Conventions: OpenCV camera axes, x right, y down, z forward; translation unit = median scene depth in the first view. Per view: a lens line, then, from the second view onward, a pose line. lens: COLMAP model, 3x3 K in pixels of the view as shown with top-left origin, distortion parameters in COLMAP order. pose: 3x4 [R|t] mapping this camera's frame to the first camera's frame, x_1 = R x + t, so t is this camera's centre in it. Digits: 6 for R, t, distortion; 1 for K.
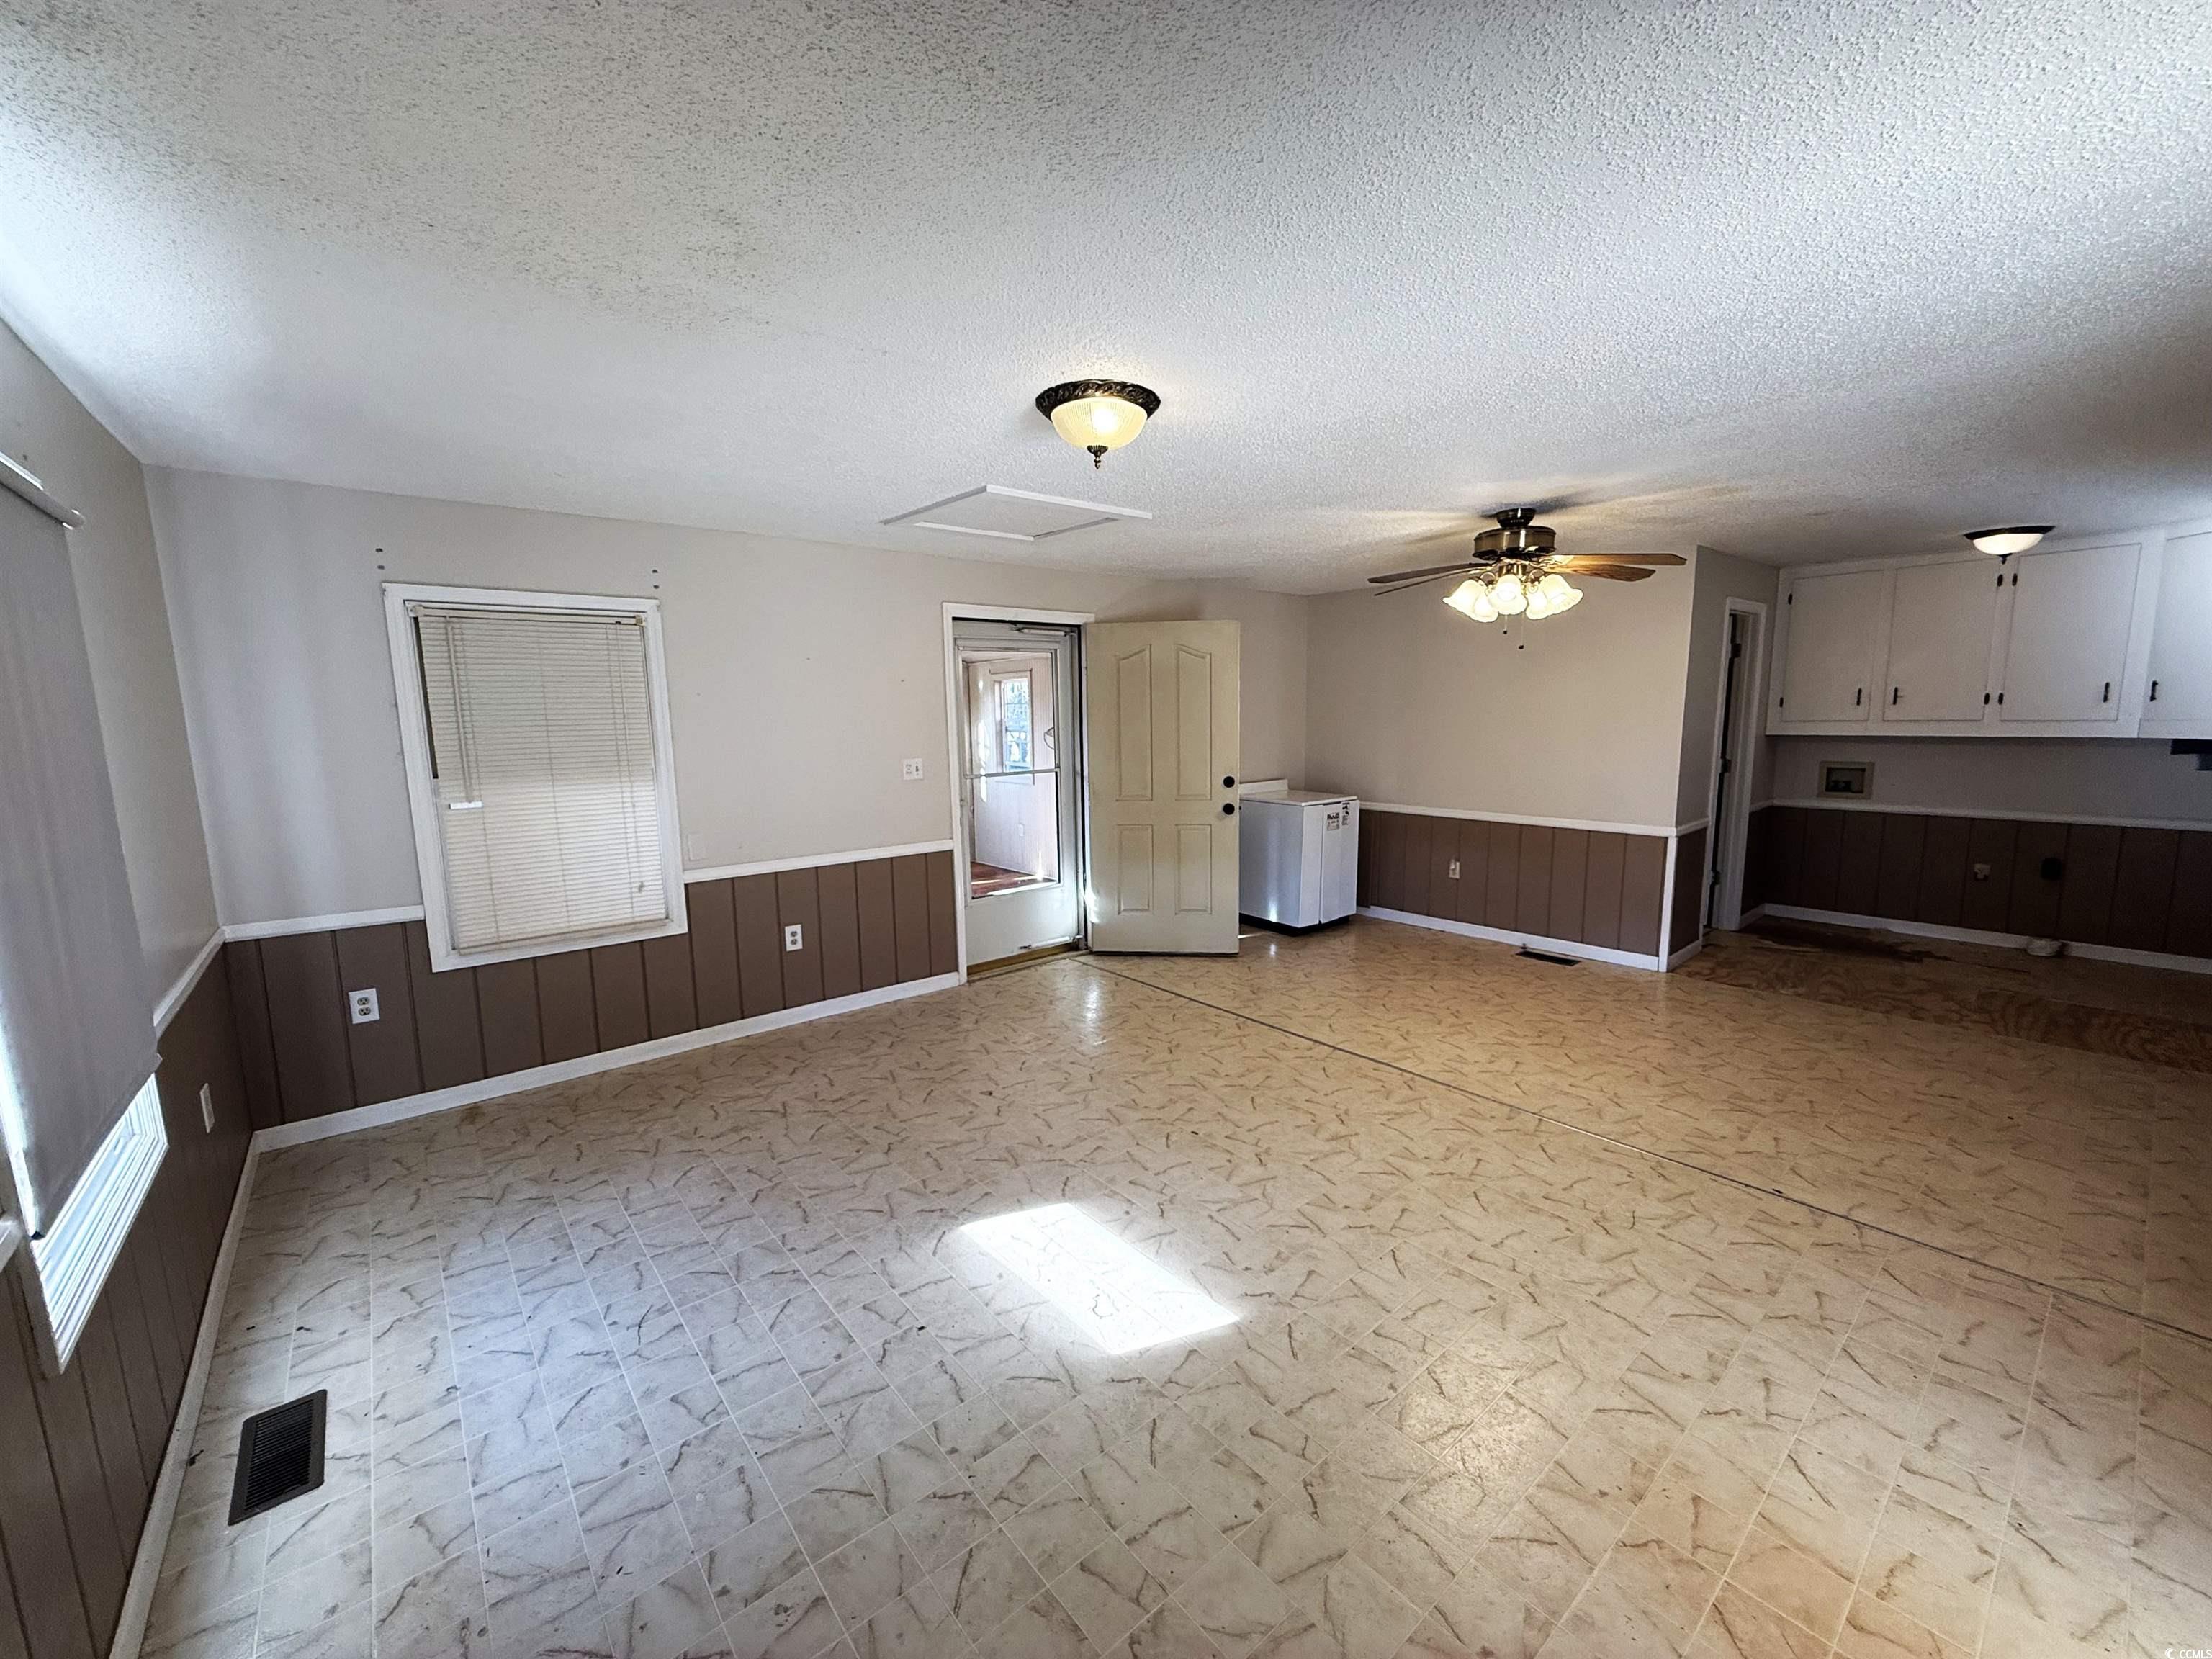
lens RADIAL K [[877.7, 0, 1102.7], [0, 877.7, 832.4], [0, 0, 1]] dist [0.001182, -0.000824]
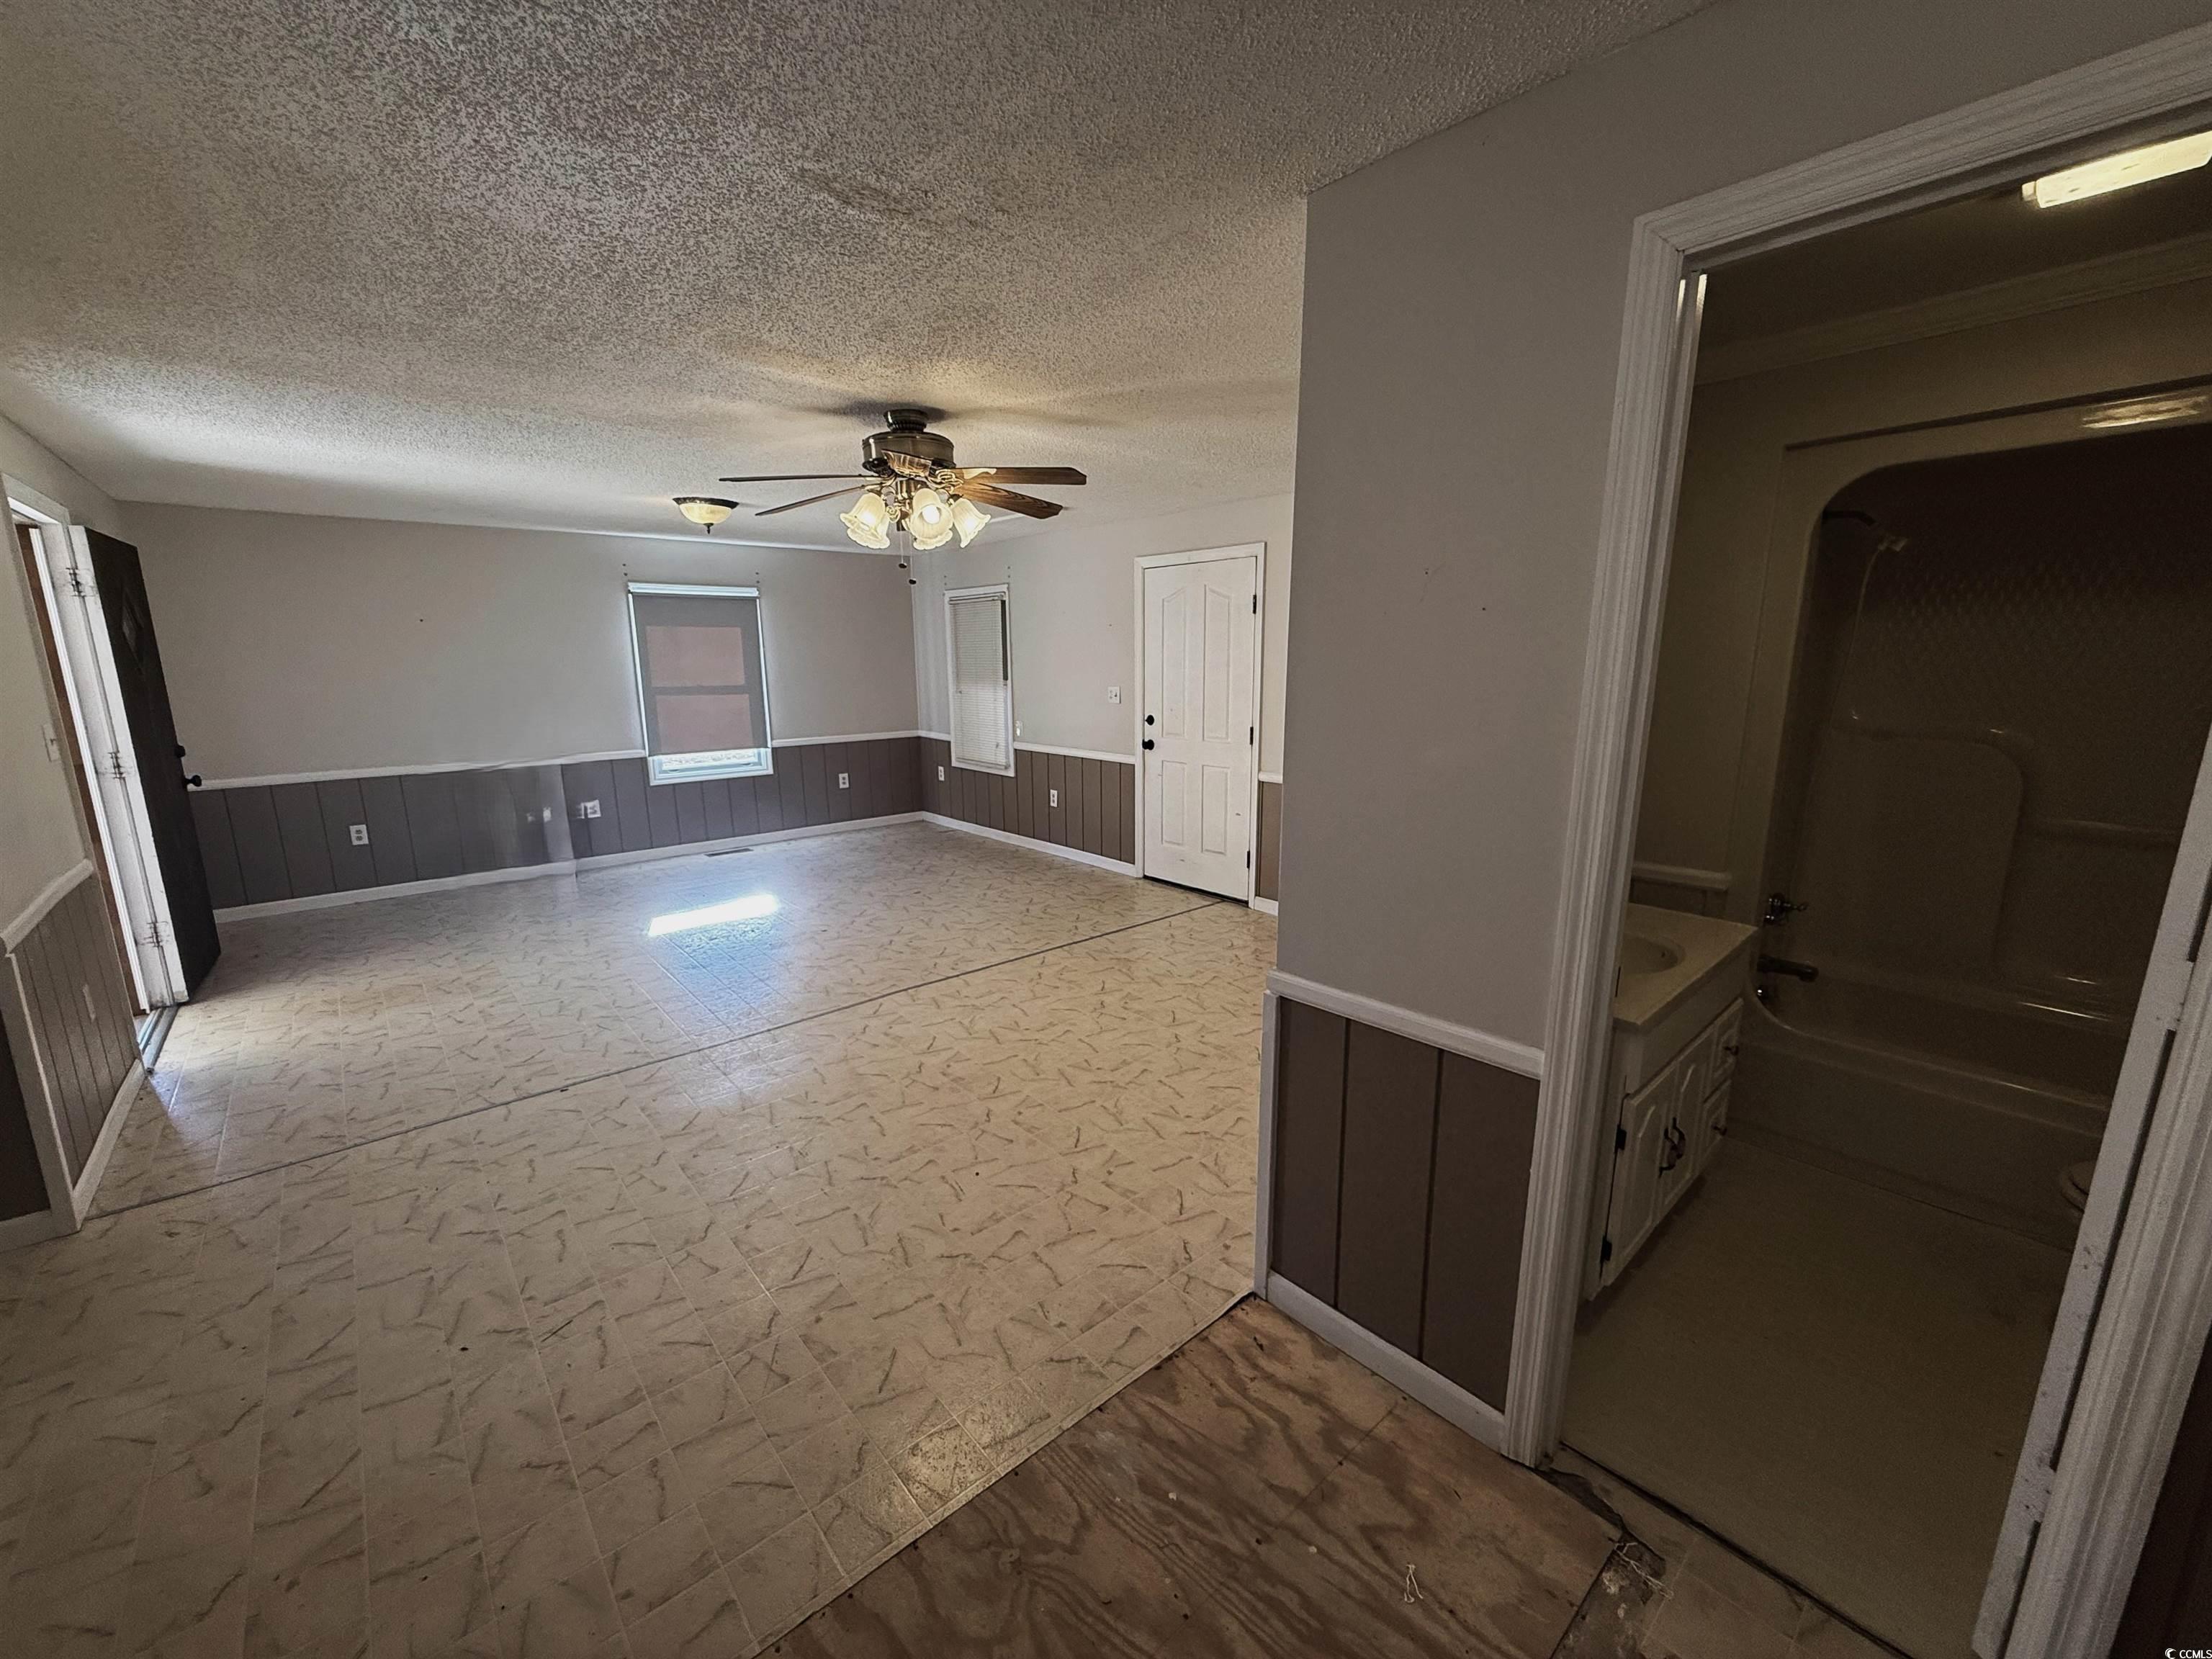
lens RADIAL K [[877.7, 0, 1102.6], [0, 877.7, 834.3], [0, 0, 1]] dist [0.001182, -0.000824]
pose [[0.025046, 0.217780, -0.975676, 1.481122], [-0.131195, 0.968257, 0.212756, -0.199845], [0.991040, 0.122676, 0.052822, 1.291934]]
